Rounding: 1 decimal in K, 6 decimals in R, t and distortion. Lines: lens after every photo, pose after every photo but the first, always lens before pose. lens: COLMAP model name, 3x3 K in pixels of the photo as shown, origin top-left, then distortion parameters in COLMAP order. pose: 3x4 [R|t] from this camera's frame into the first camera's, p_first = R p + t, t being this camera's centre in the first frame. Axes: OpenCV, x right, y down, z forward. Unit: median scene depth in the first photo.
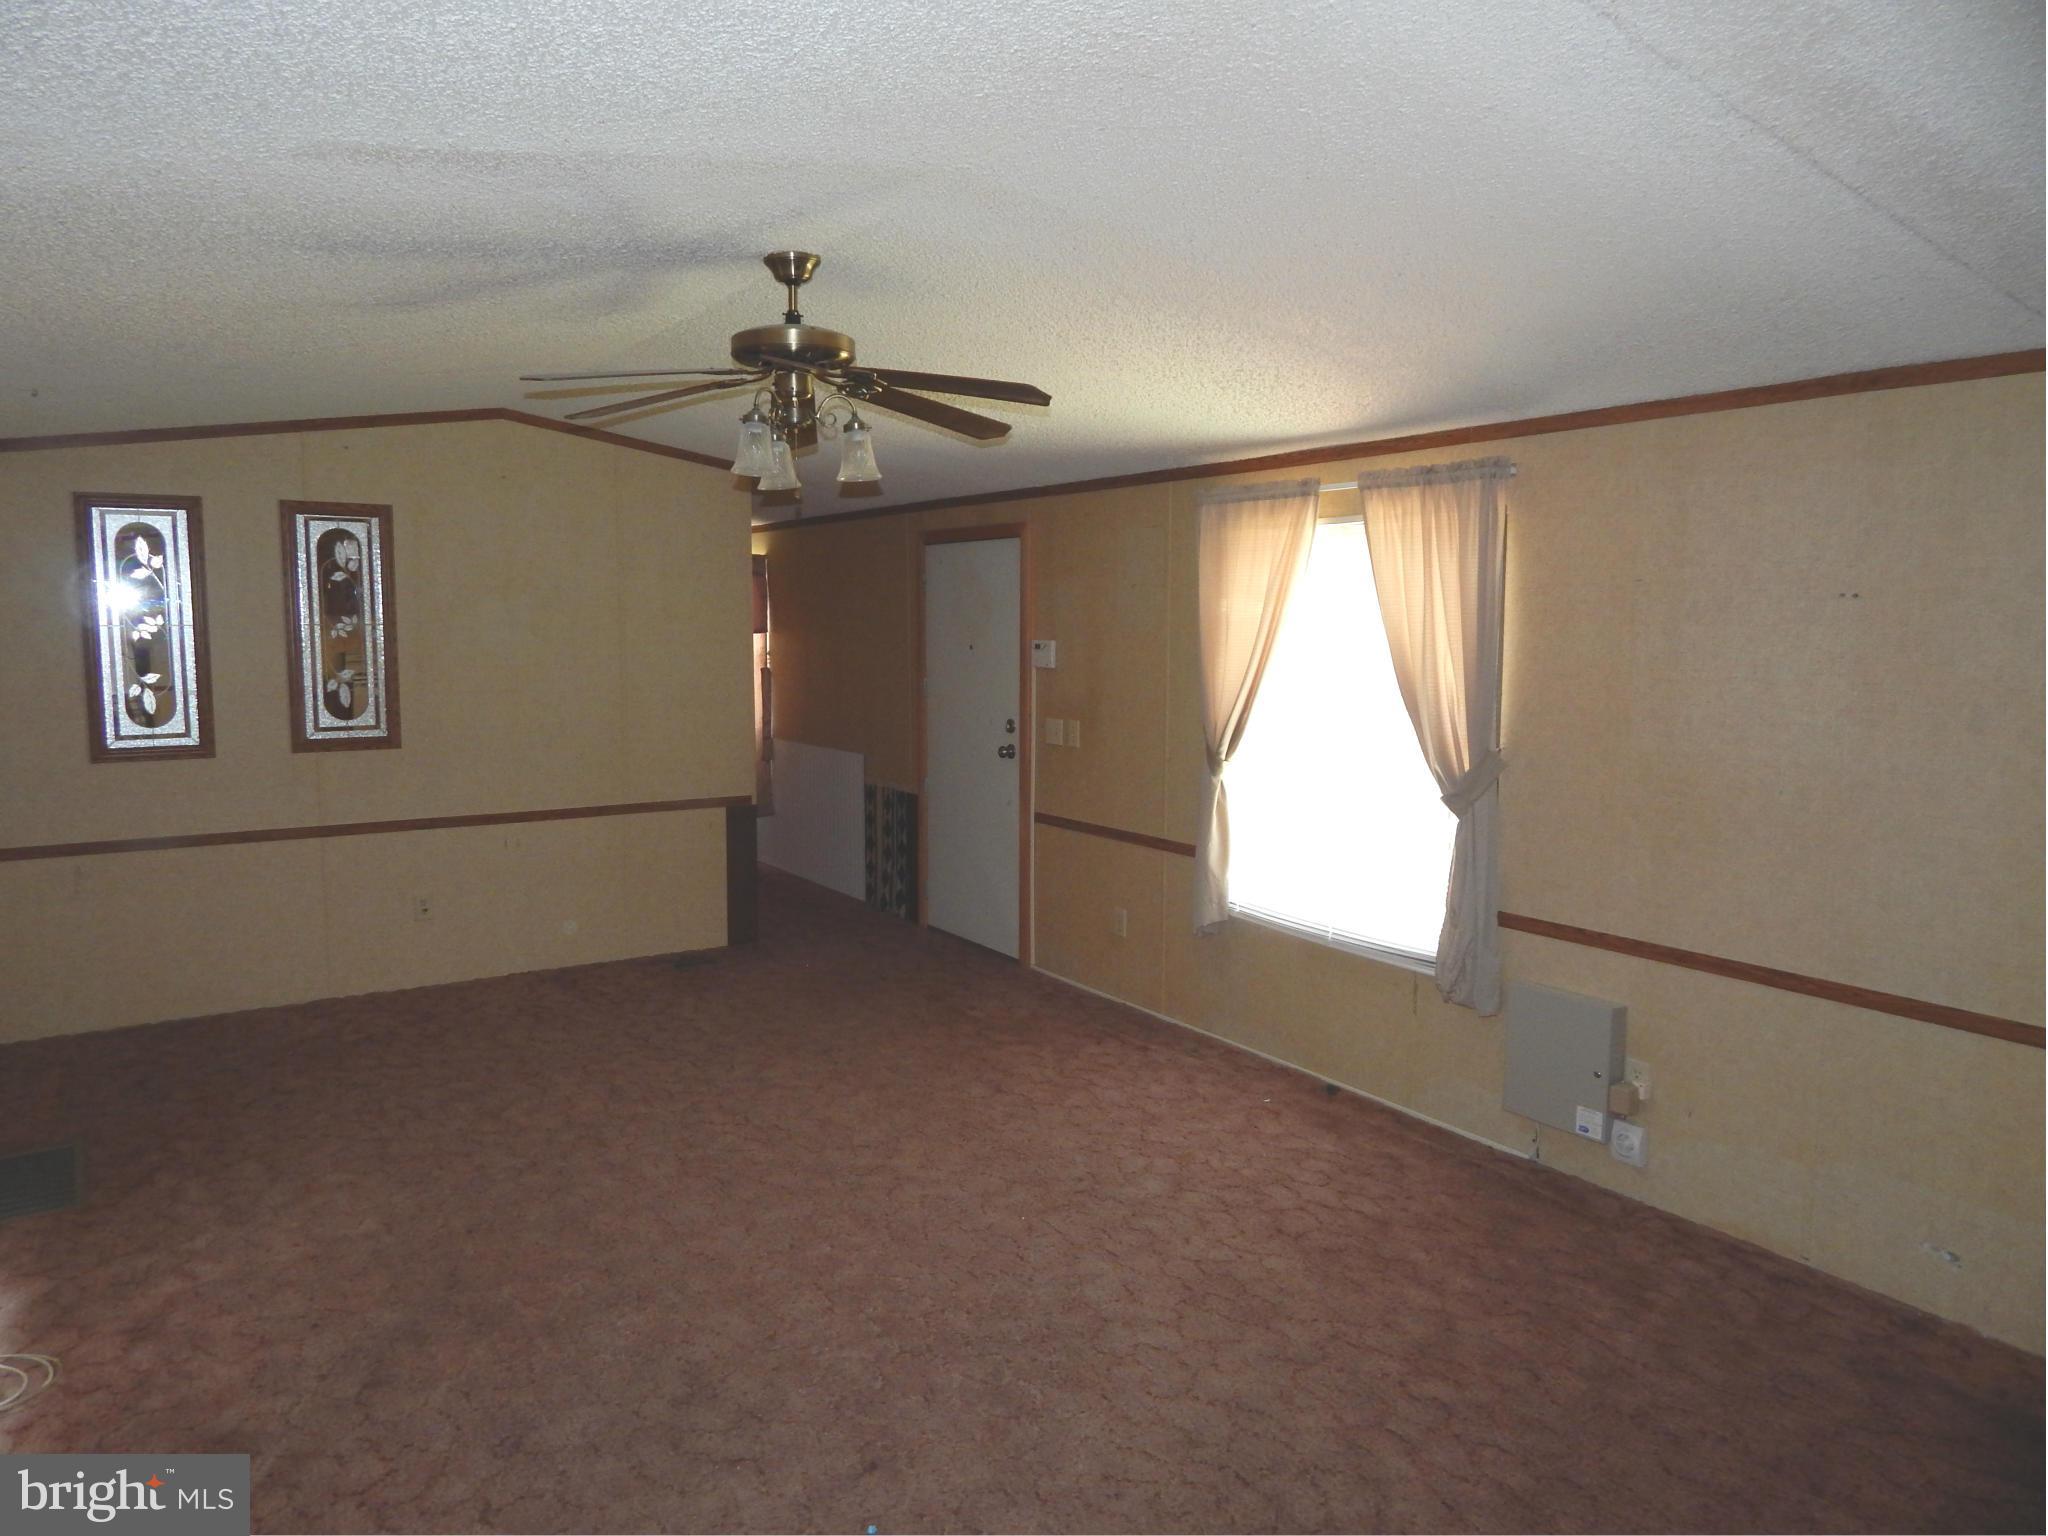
lens RADIAL K [[1336.0, 0, 1012.8], [0, 1336.0, 765.0], [0, 0, 1]] dist [-0.004046, -0.006443]
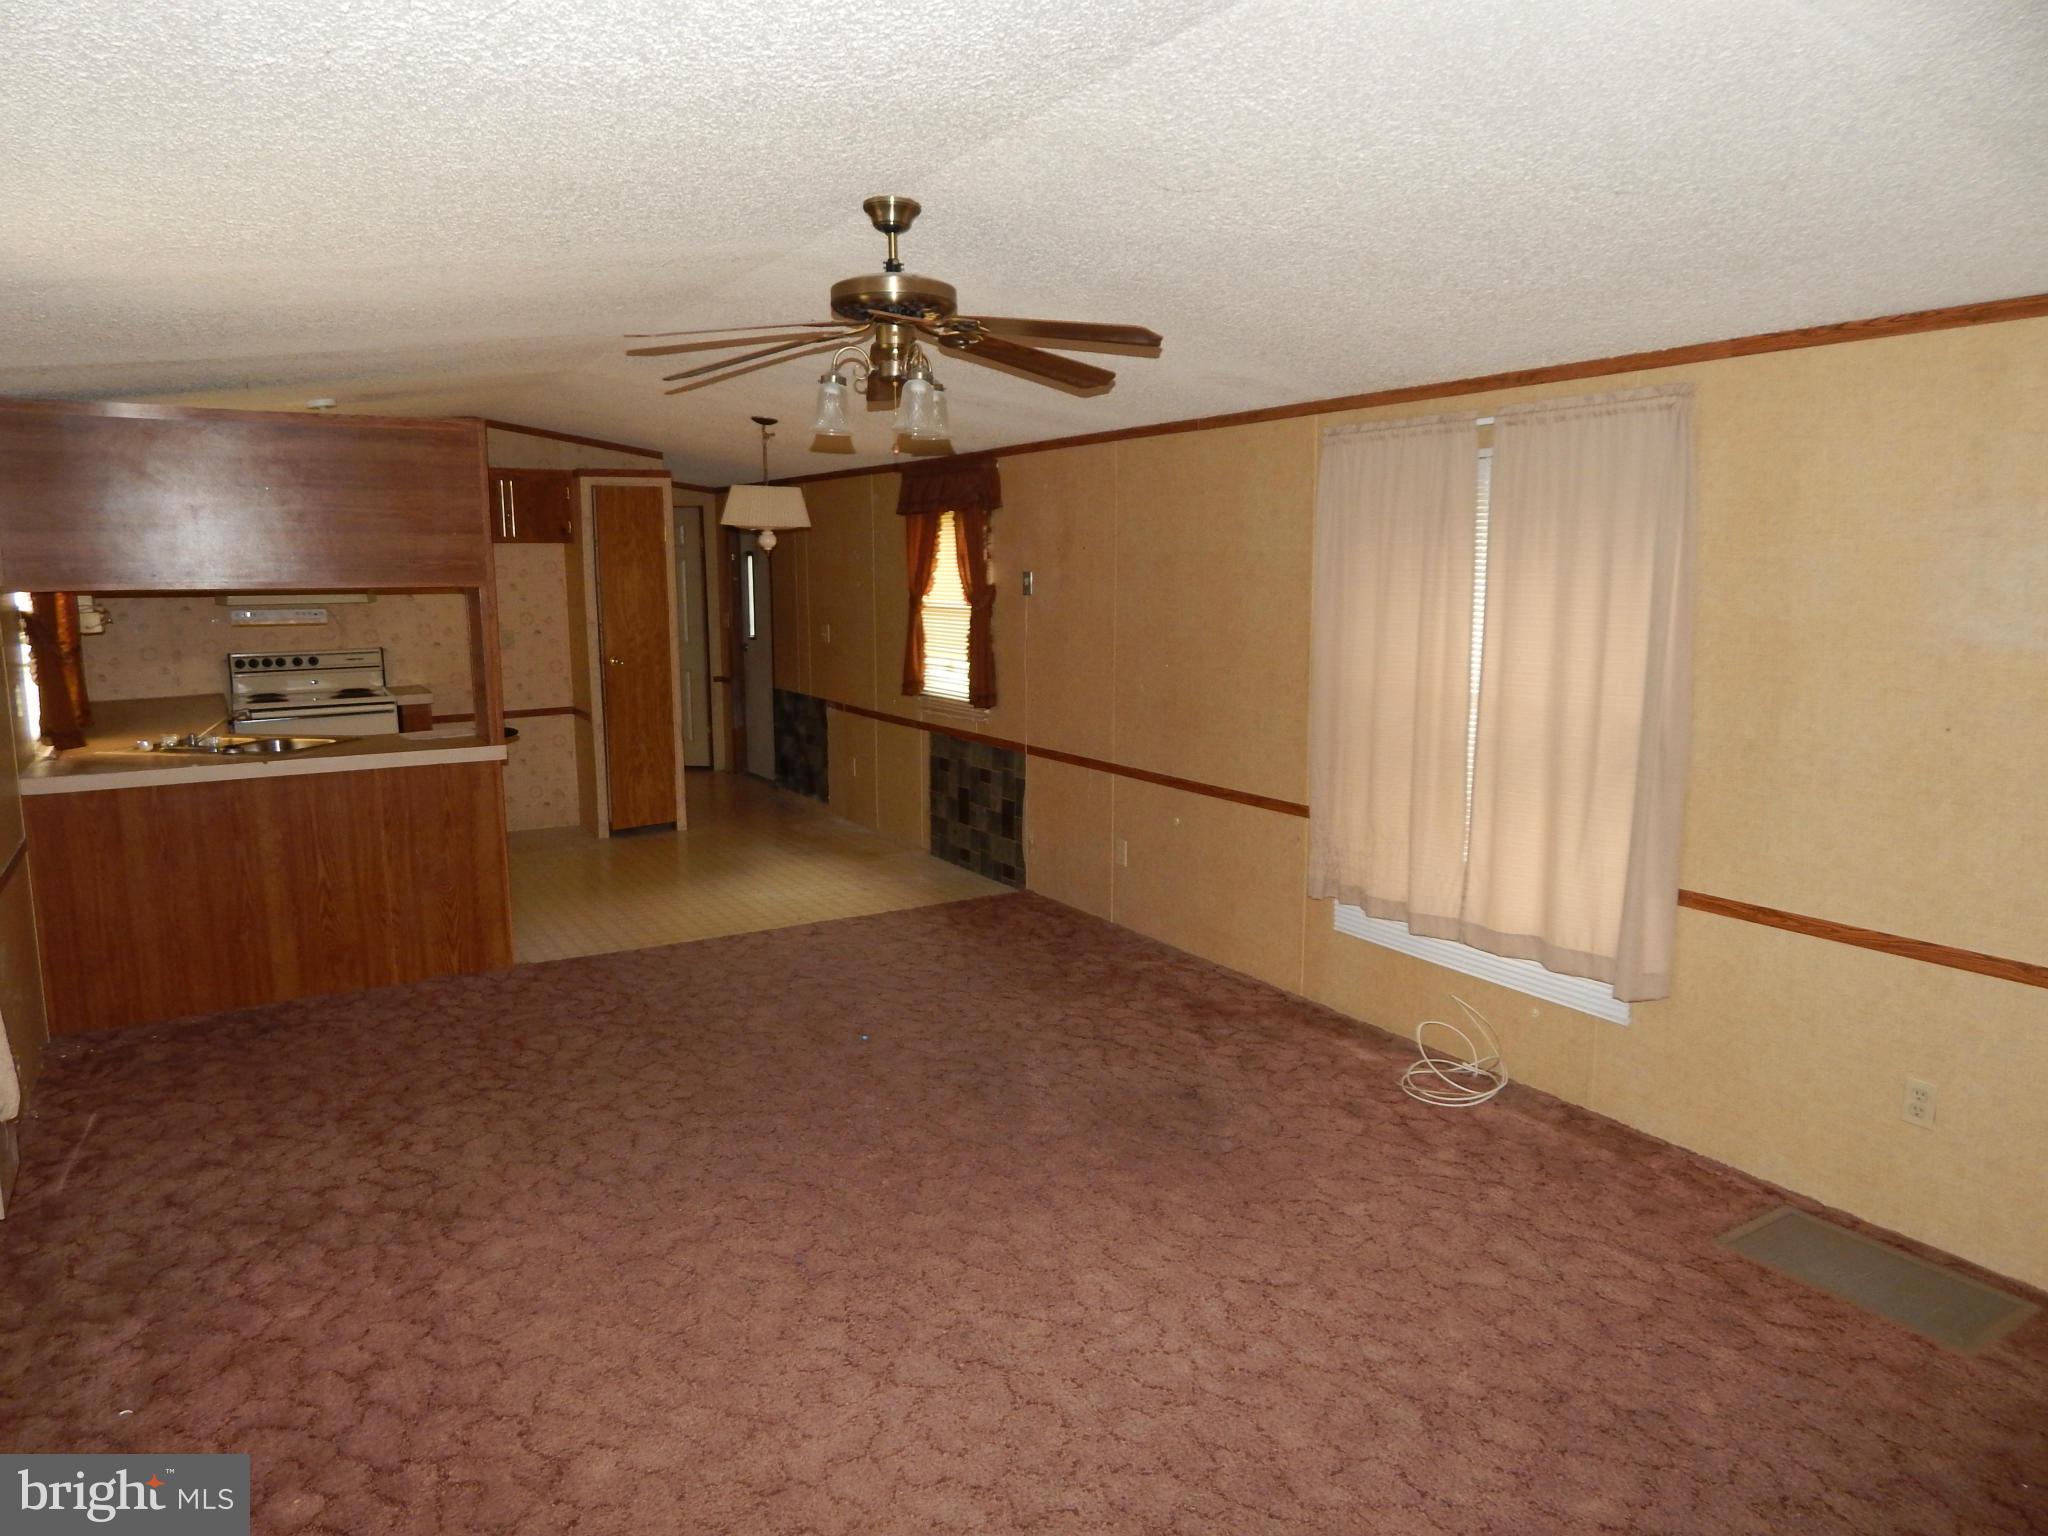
lens RADIAL K [[1336.0, 0, 1012.8], [0, 1336.0, 765.0], [0, 0, 1]] dist [-0.004046, -0.006443]
pose [[-0.999067, -0.006756, 0.042658, -0.238272], [0.004366, 0.966830, 0.255385, -0.184603], [-0.042969, 0.255333, -0.965898, 1.623072]]
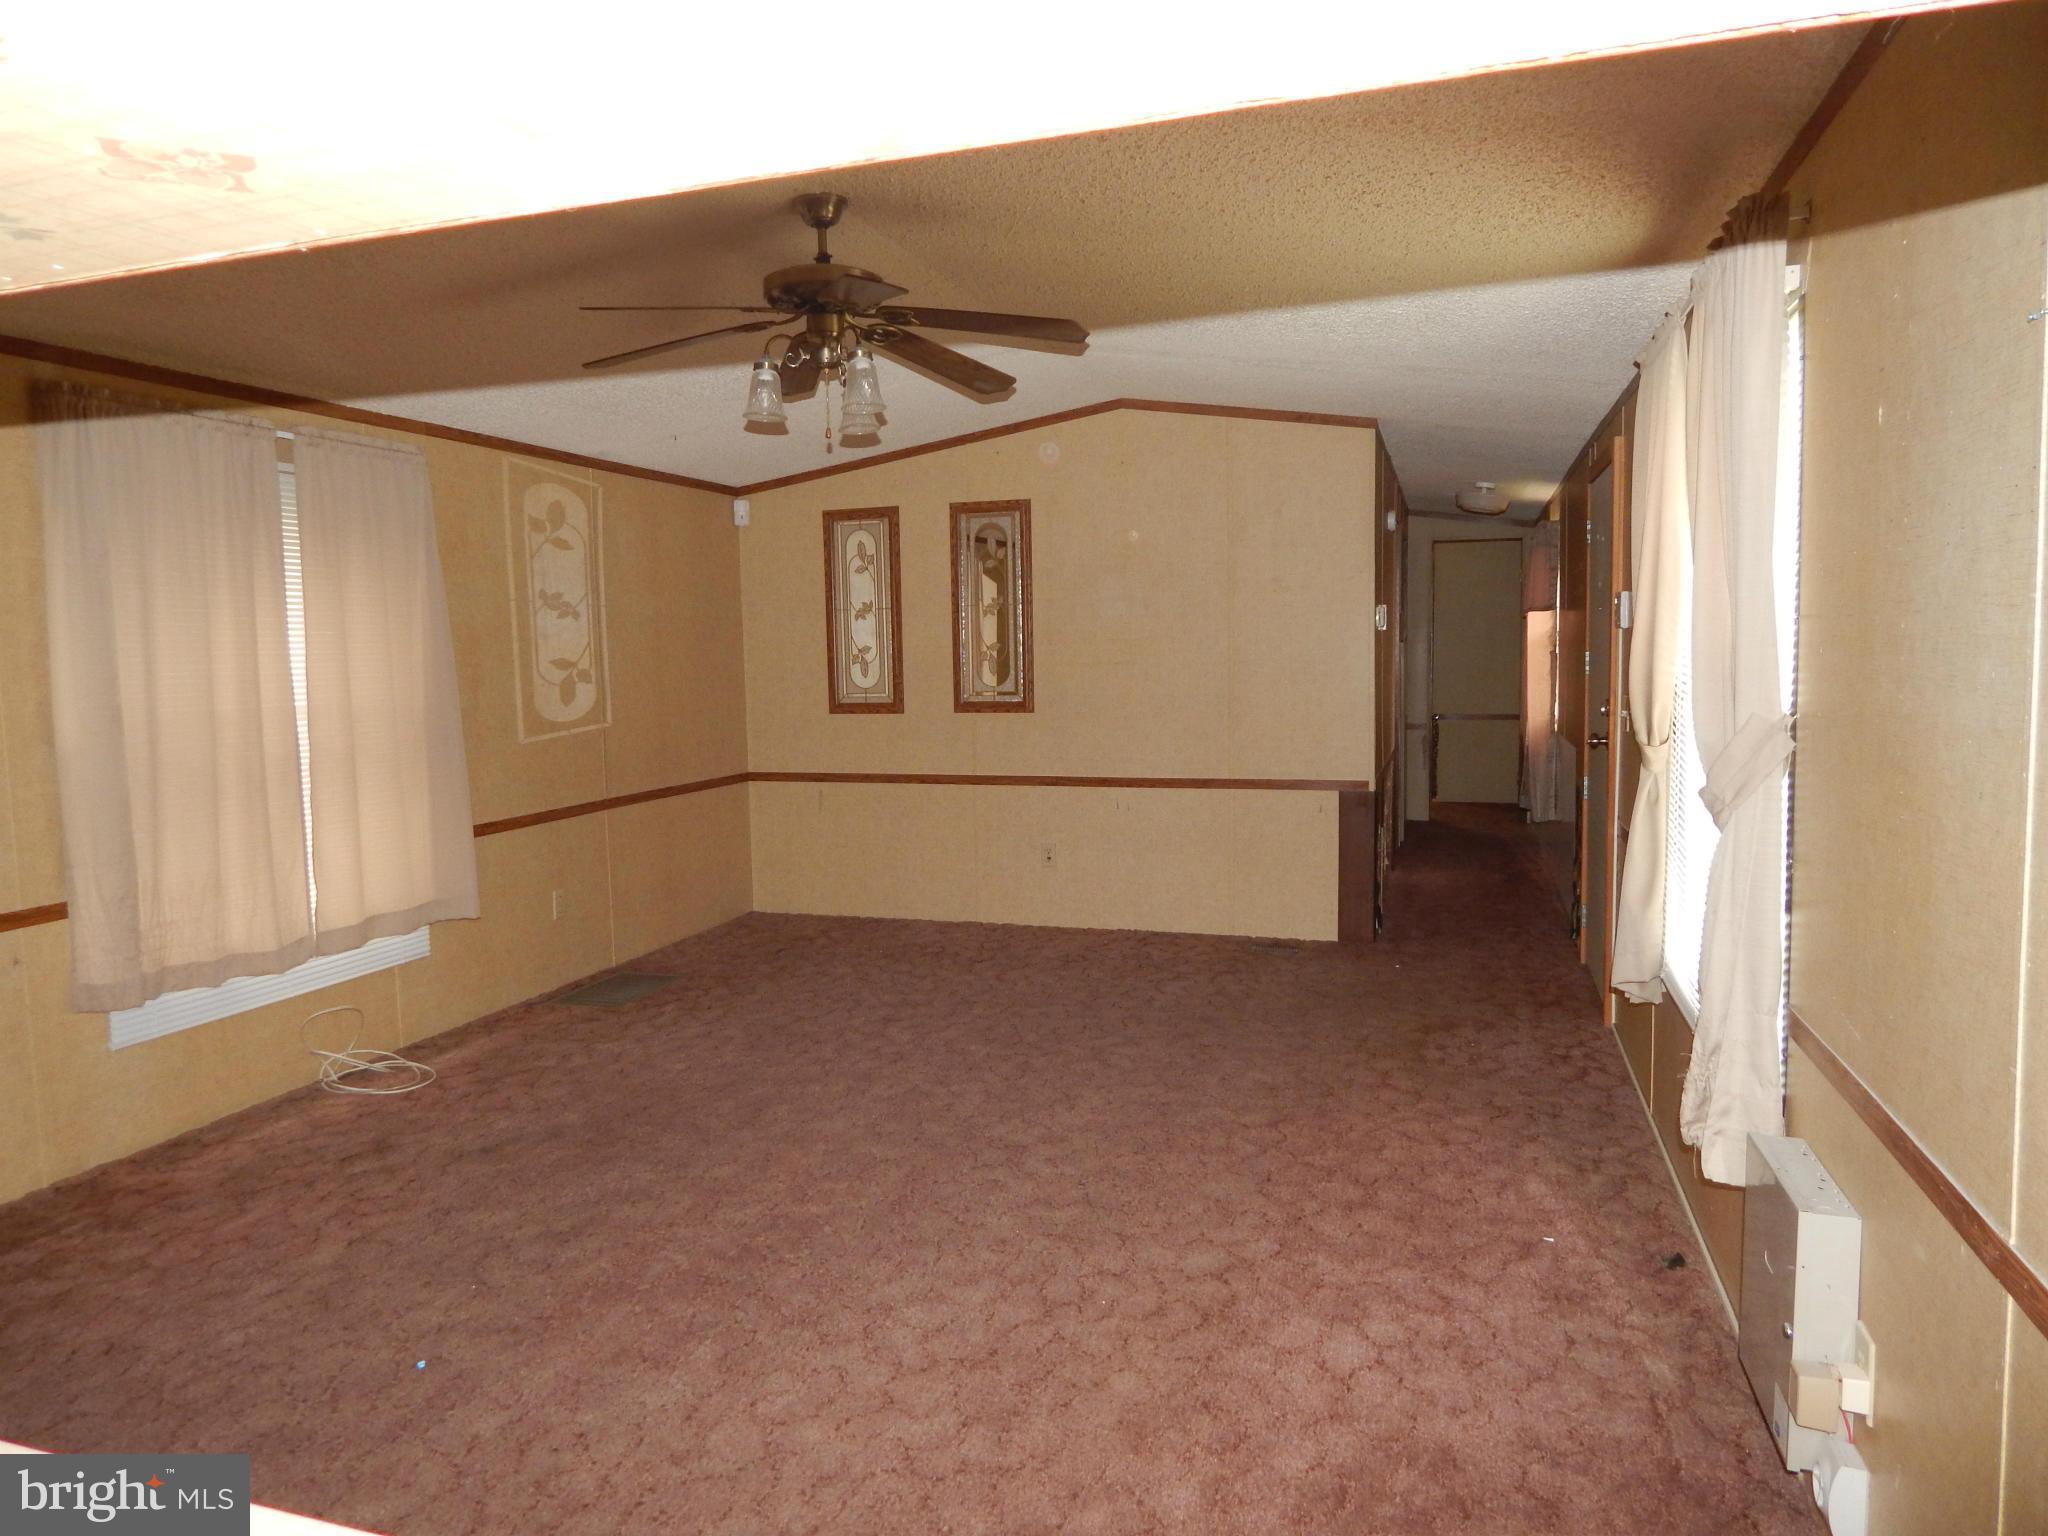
lens RADIAL K [[1336.0, 0, 1012.8], [0, 1336.0, 765.0], [0, 0, 1]] dist [-0.004046, -0.006443]
pose [[0.620151, 0.053335, -0.782668, 0.595742], [-0.064068, 0.997797, 0.017230, 0.018894], [0.781862, 0.039459, 0.622201, 0.394650]]
